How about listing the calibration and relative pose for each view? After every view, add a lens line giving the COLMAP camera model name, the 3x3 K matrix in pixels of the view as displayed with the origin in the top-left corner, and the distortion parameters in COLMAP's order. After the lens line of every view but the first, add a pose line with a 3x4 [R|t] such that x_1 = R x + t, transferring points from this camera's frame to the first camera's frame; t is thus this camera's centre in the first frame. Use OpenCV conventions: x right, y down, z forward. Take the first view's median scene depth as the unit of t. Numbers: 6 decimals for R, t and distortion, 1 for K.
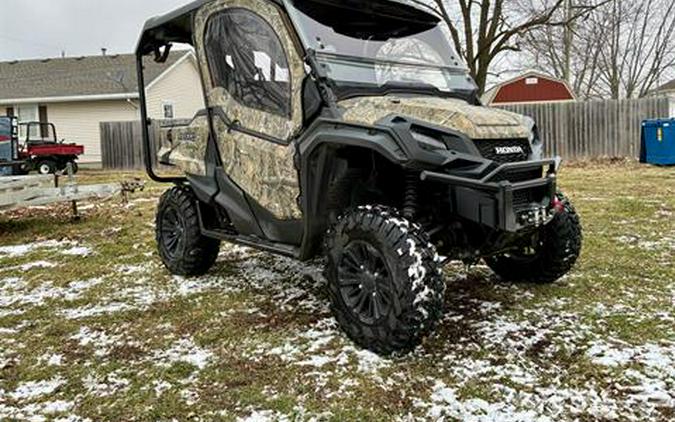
lens RADIAL K [[515.8, 0, 335.7], [0, 515.8, 168.6], [0, 0, 1]] dist [0.039913, -0.073374]
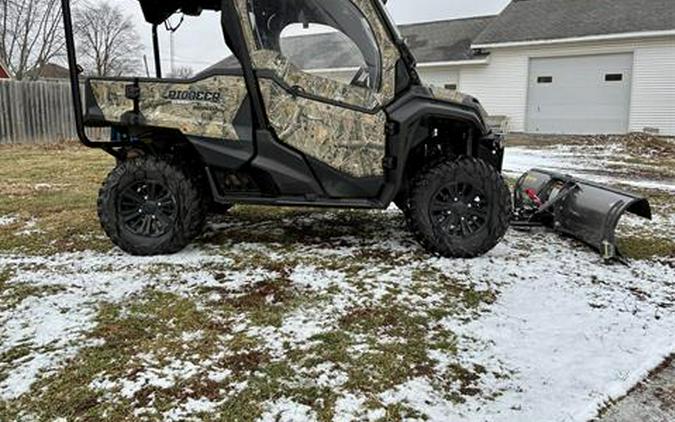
lens RADIAL K [[519.5, 0, 336.2], [0, 519.5, 183.0], [0, 0, 1]] dist [0.008860, 0.000873]
pose [[0.681314, -0.046806, 0.730493, -1.013976], [-0.009795, 0.997281, 0.073036, 0.026280], [-0.731925, -0.056915, 0.679004, 0.244957]]
